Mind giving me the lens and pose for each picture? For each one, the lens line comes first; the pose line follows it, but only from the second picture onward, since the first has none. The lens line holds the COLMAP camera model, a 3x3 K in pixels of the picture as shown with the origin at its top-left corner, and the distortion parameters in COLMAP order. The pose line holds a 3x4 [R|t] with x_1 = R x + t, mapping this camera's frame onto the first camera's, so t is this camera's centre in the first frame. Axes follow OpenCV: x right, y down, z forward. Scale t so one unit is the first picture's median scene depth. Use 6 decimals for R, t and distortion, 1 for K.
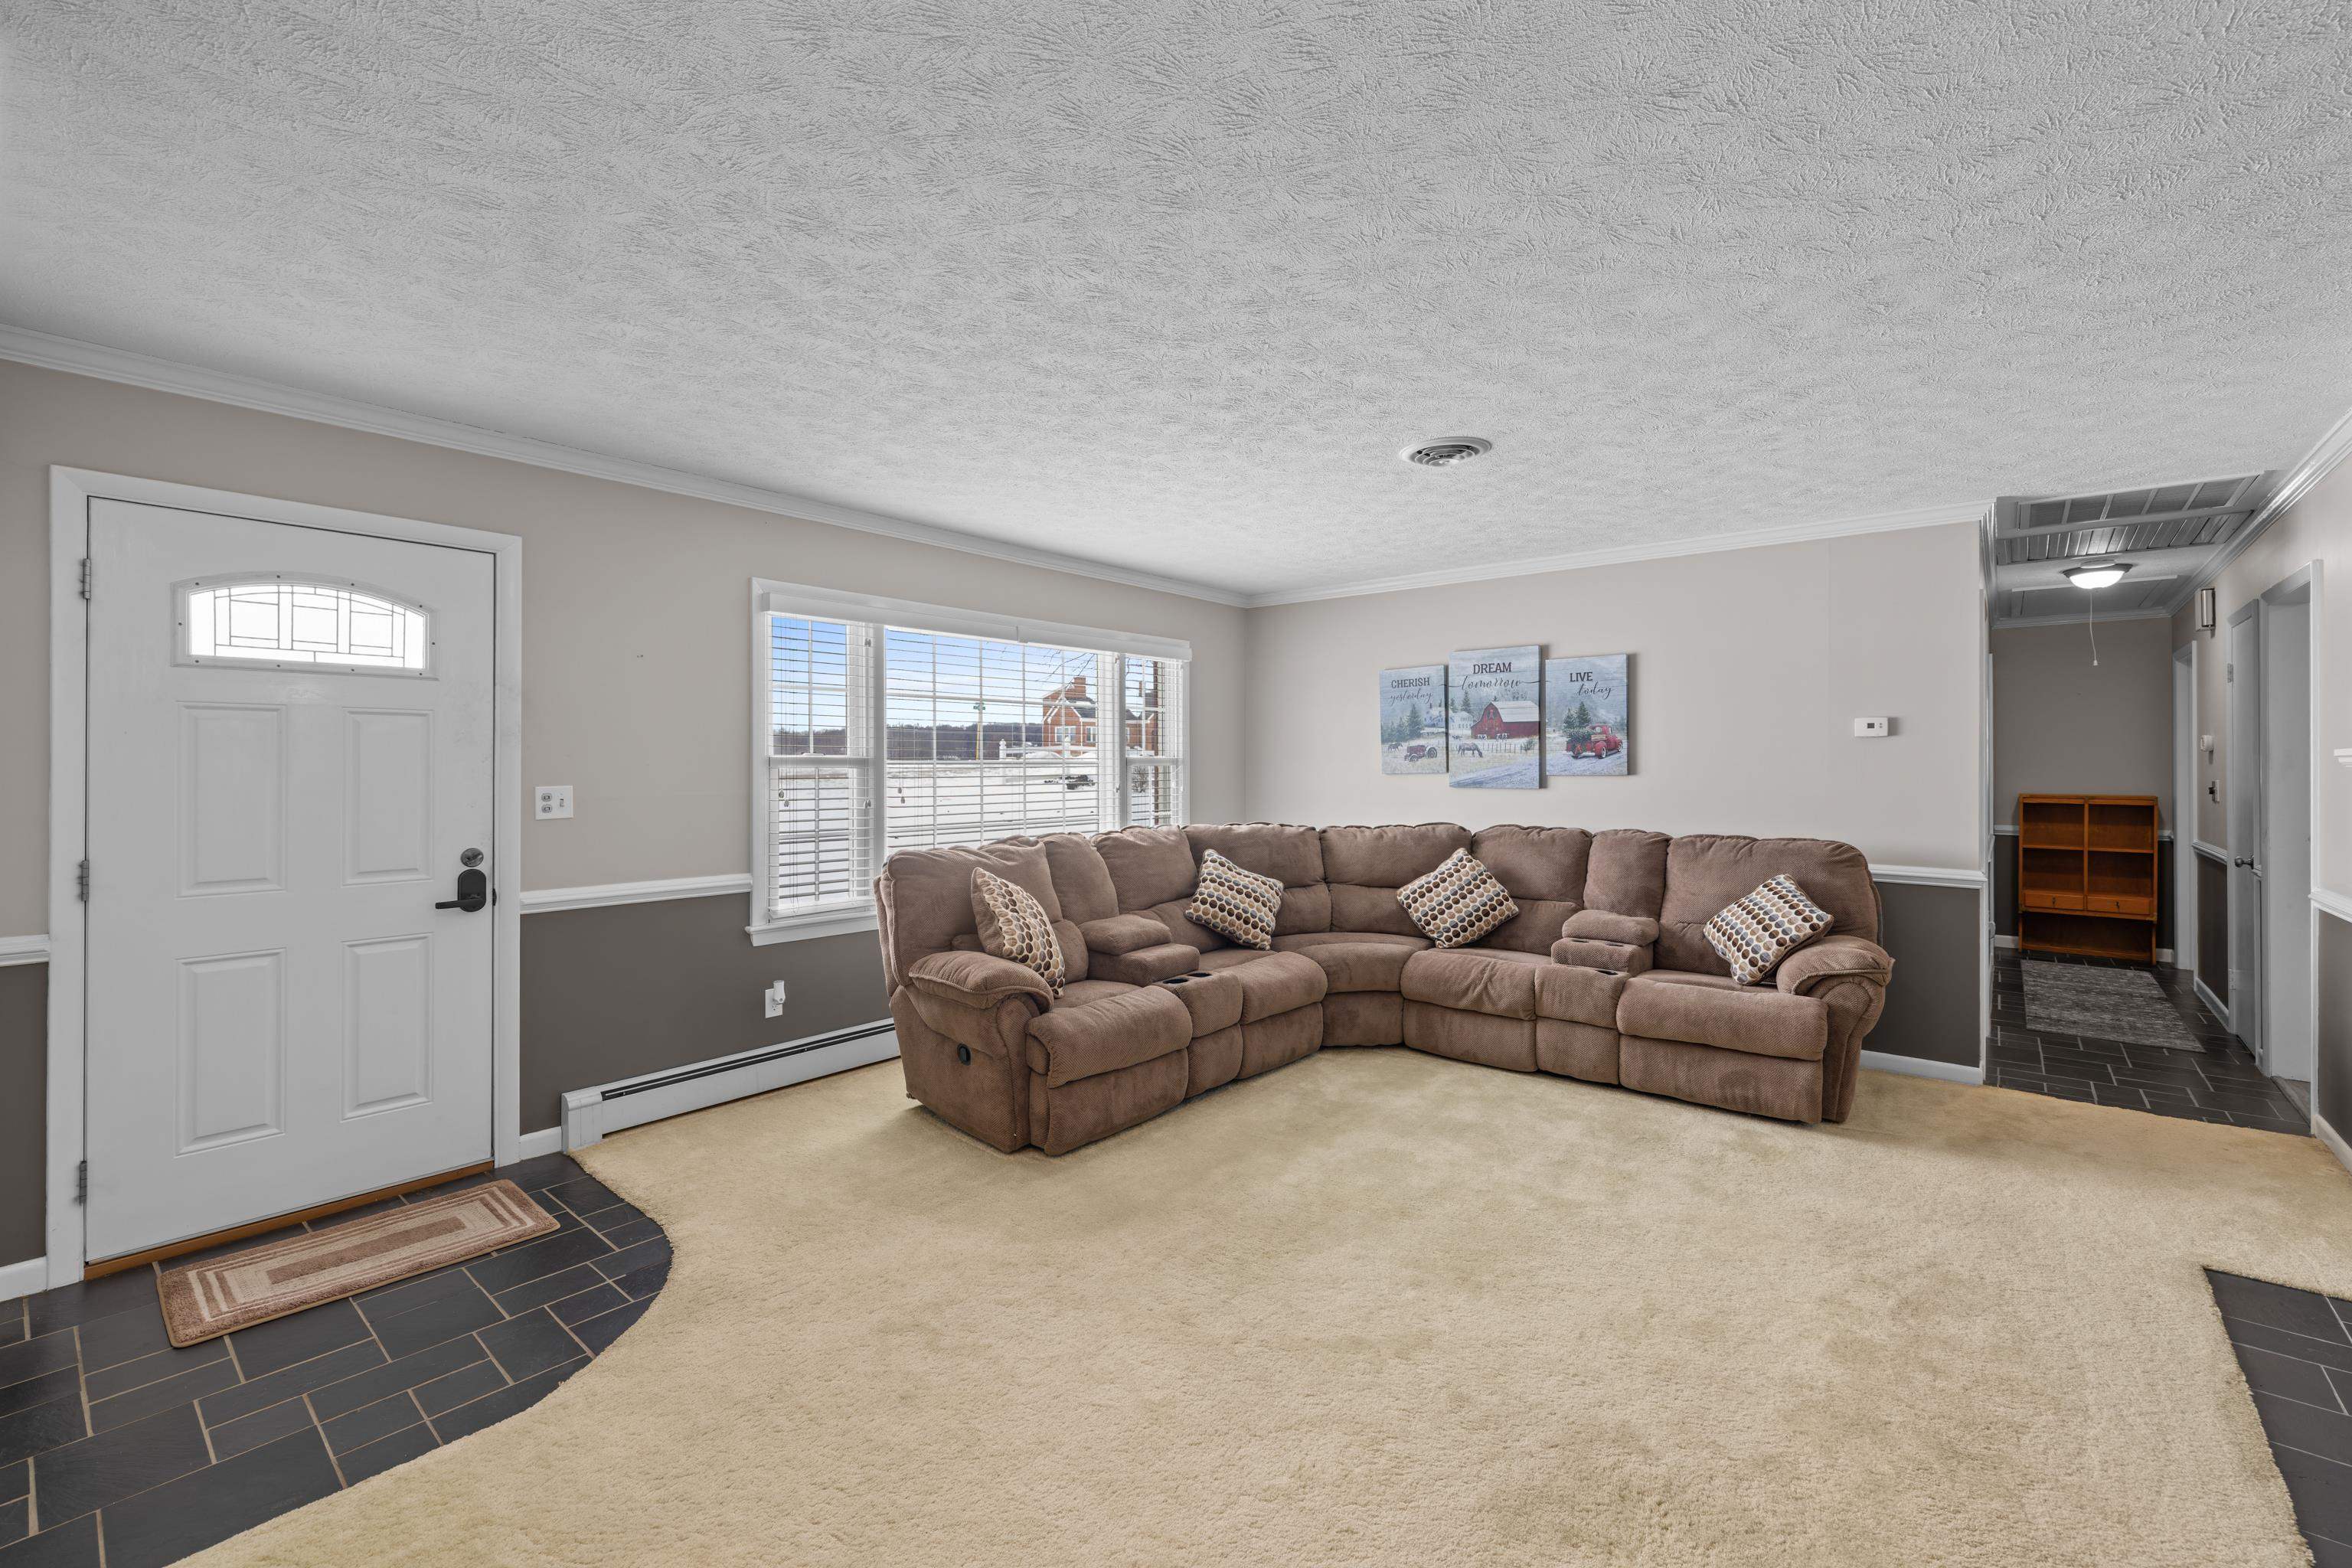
lens RADIAL K [[990.0, 0, 1179.7], [0, 990.0, 768.3], [0, 0, 1]] dist [-0.002630, -0.000140]
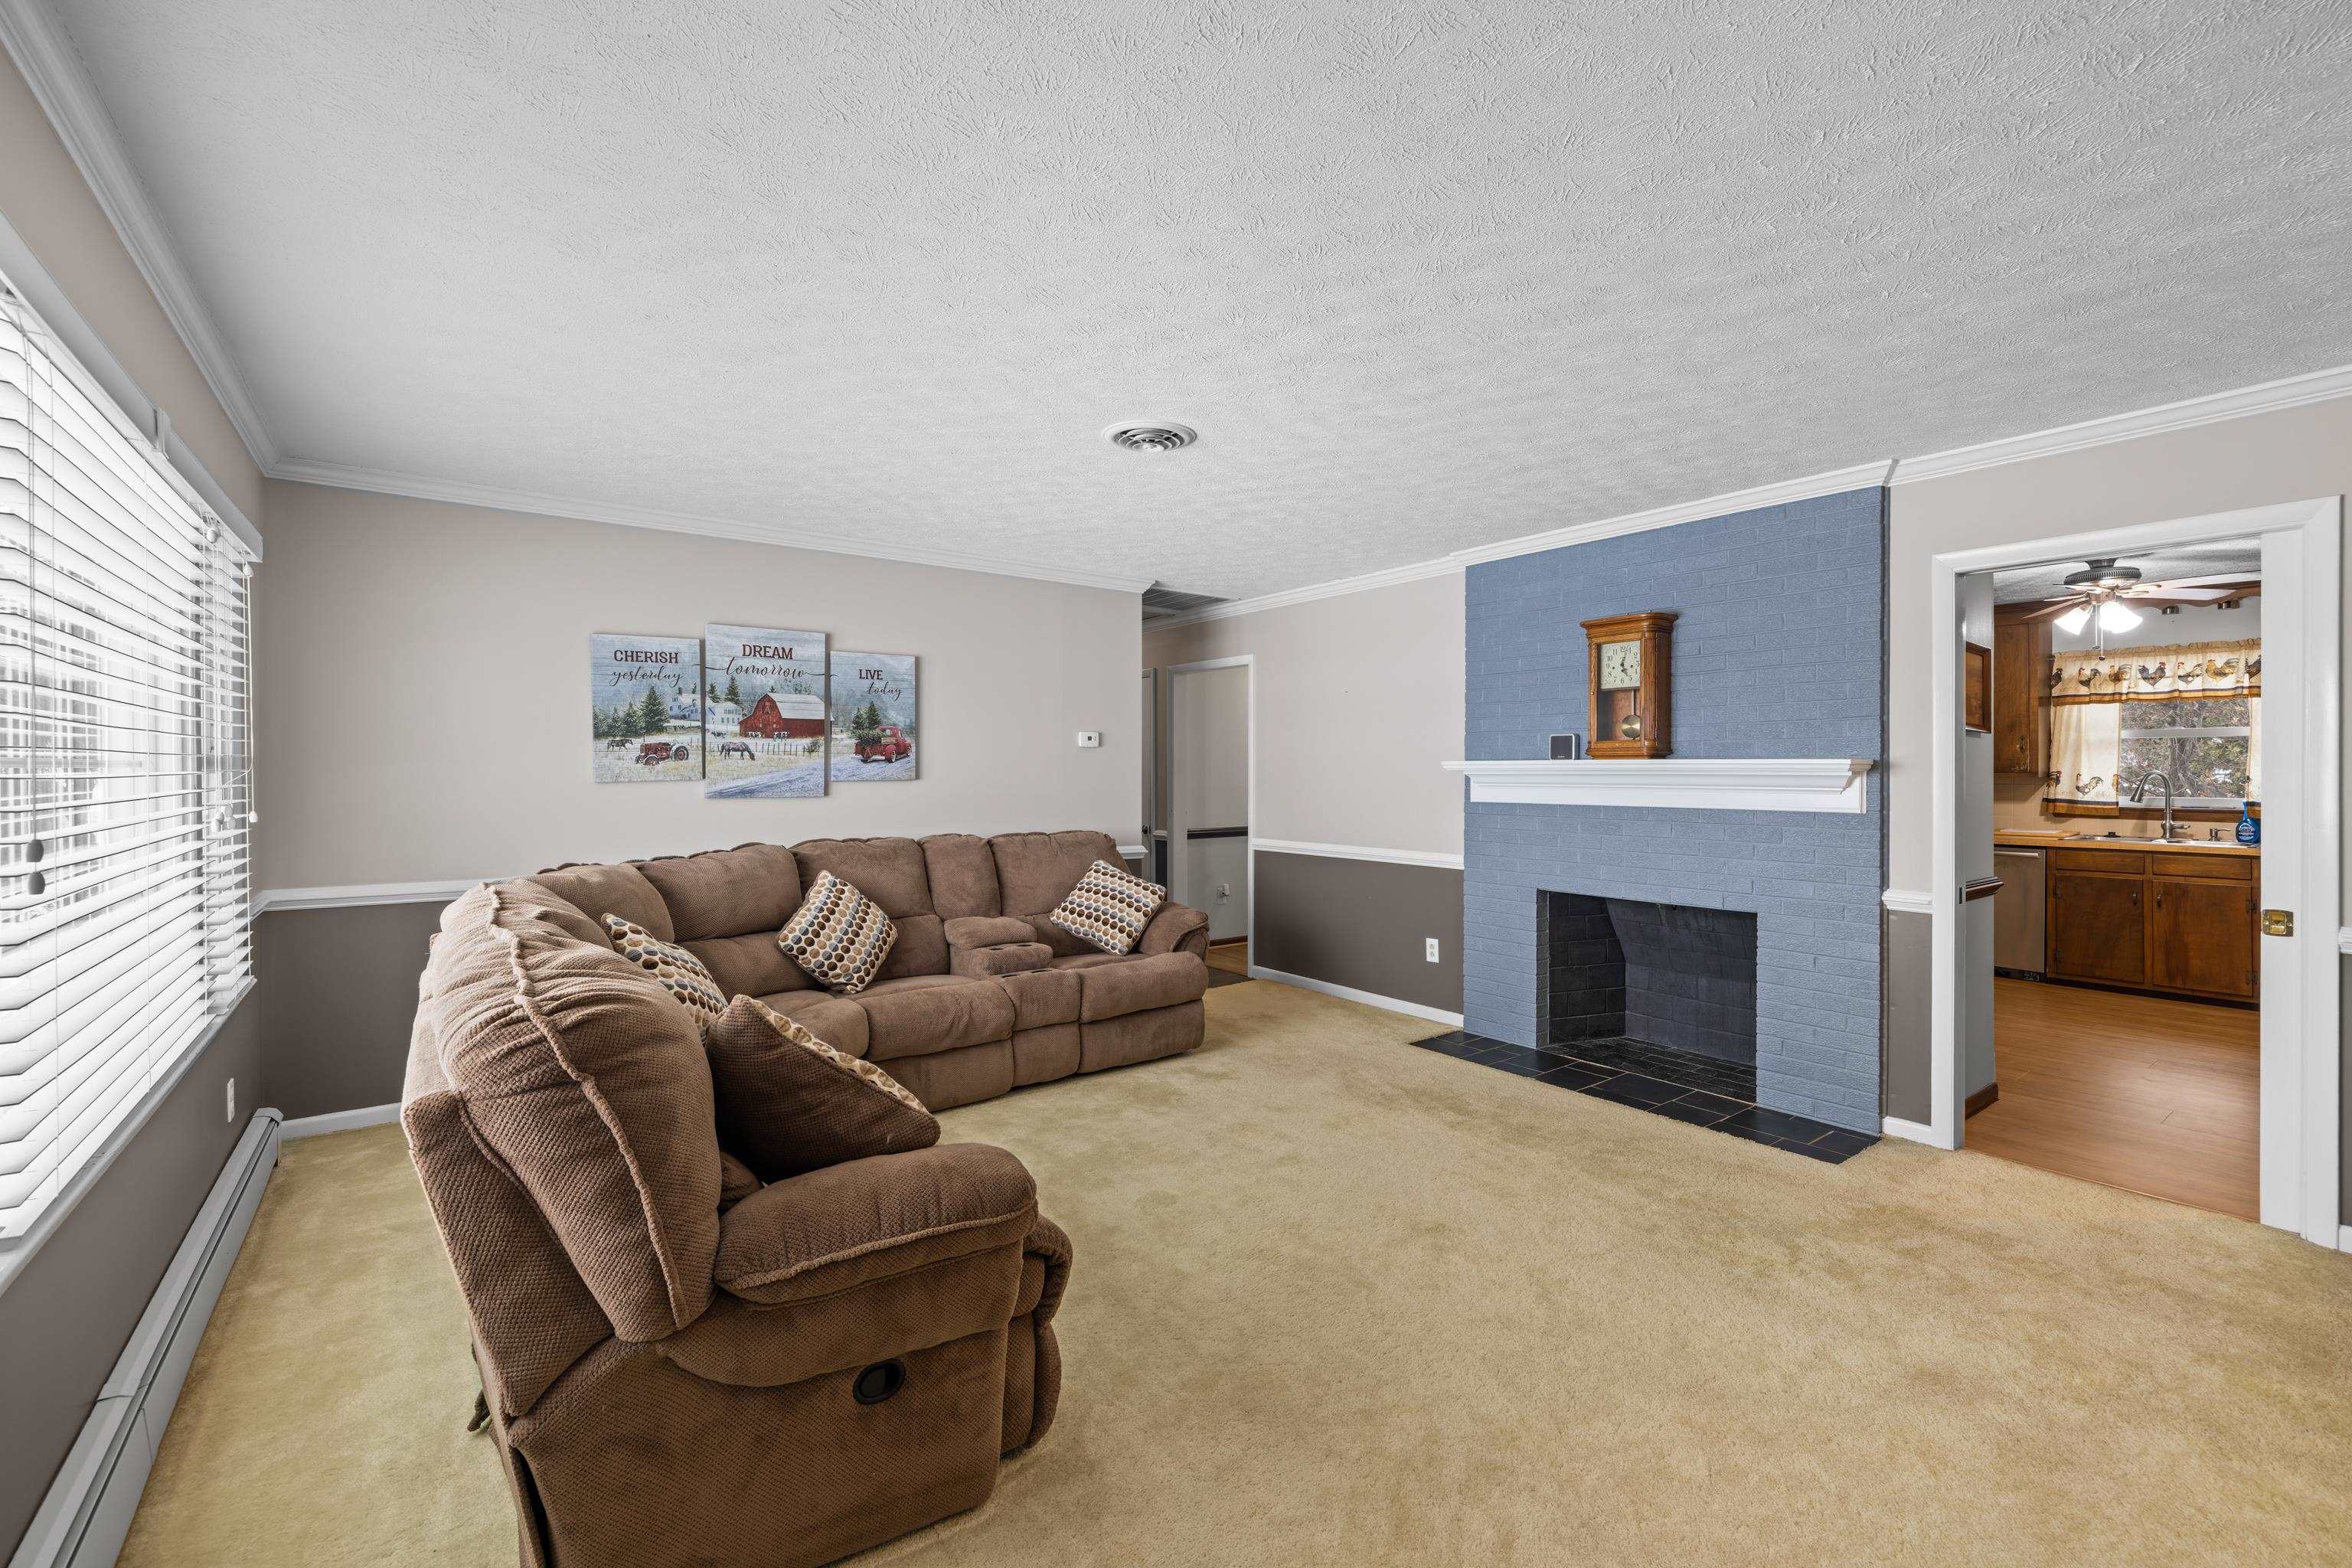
lens RADIAL K [[990.0, 0, 1179.7], [0, 990.0, 768.3], [0, 0, 1]] dist [-0.002630, -0.000140]
pose [[0.229625, 0.001924, 0.973277, -0.432952], [0.004646, 0.999984, -0.003073, -0.000223], [-0.973268, 0.005227, 0.229612, 0.507573]]
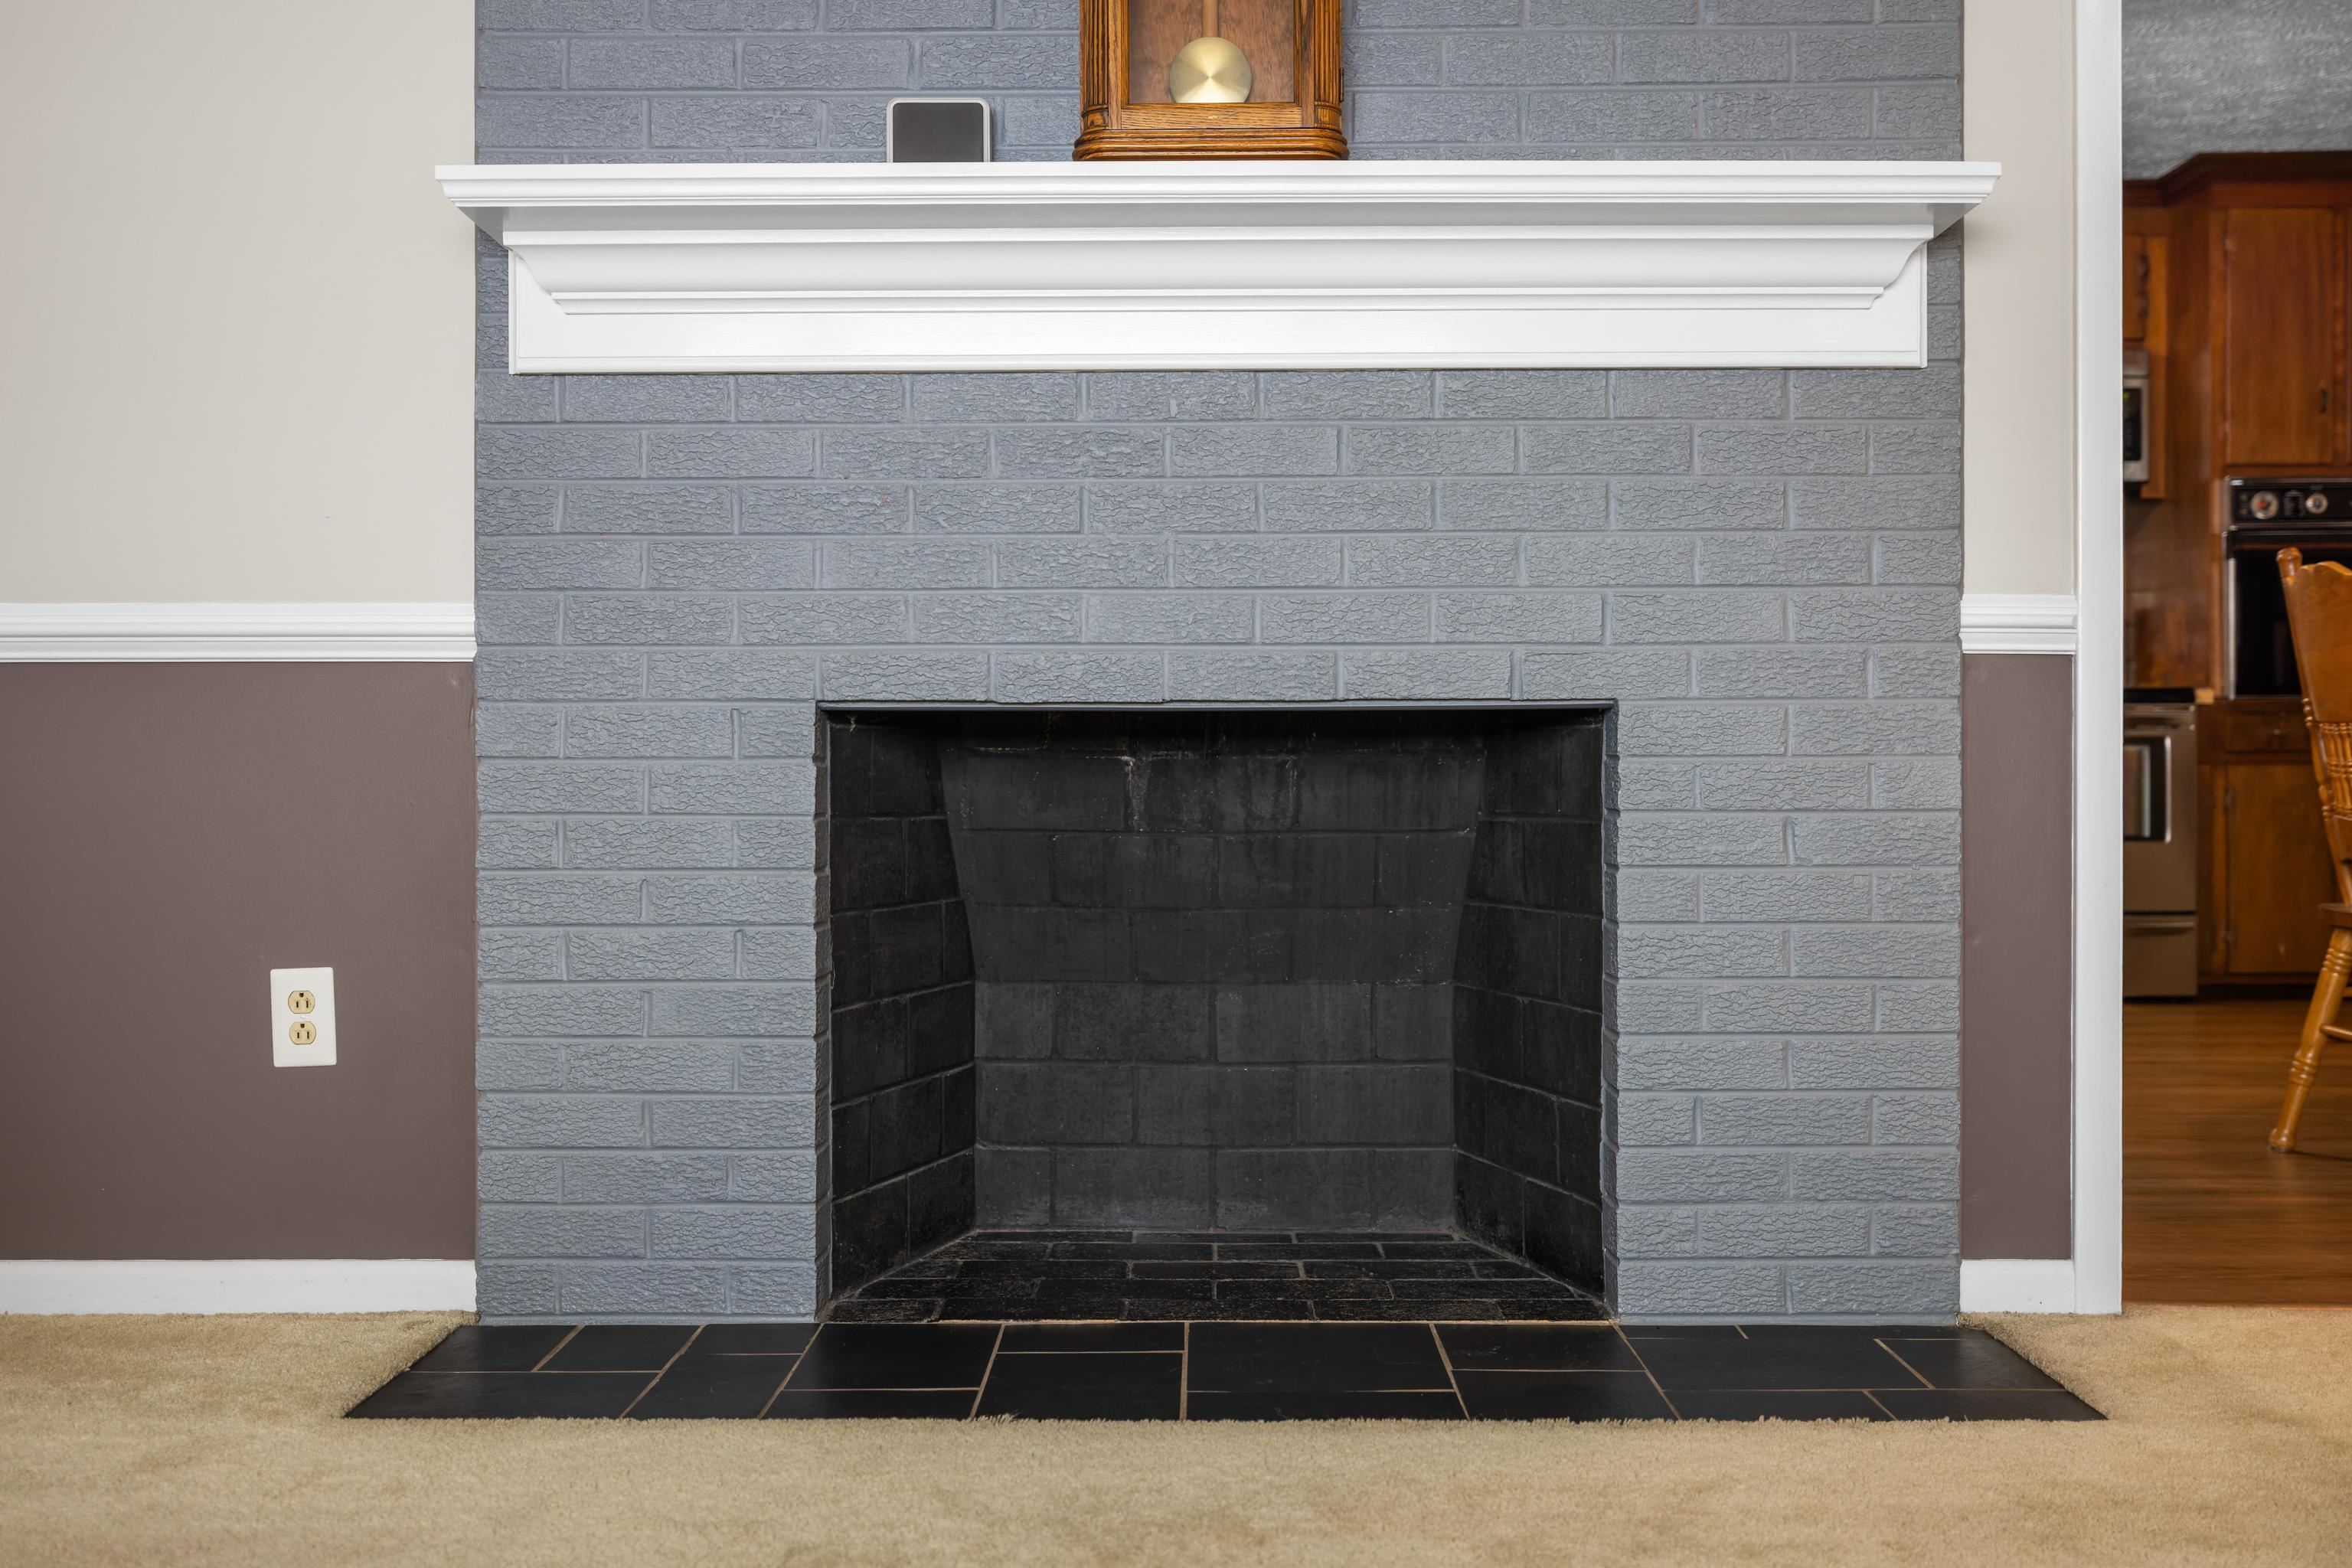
lens RADIAL K [[2276.1, 0, 1176.0], [0, 2276.1, 784.0], [0, 0, 1]] dist [0.004402, -0.002881]
pose [[-0.627625, -0.001691, 0.778514, 0.053651], [0.006414, 0.999952, 0.007343, 0.125513], [-0.778489, 0.009602, -0.627585, 0.670406]]
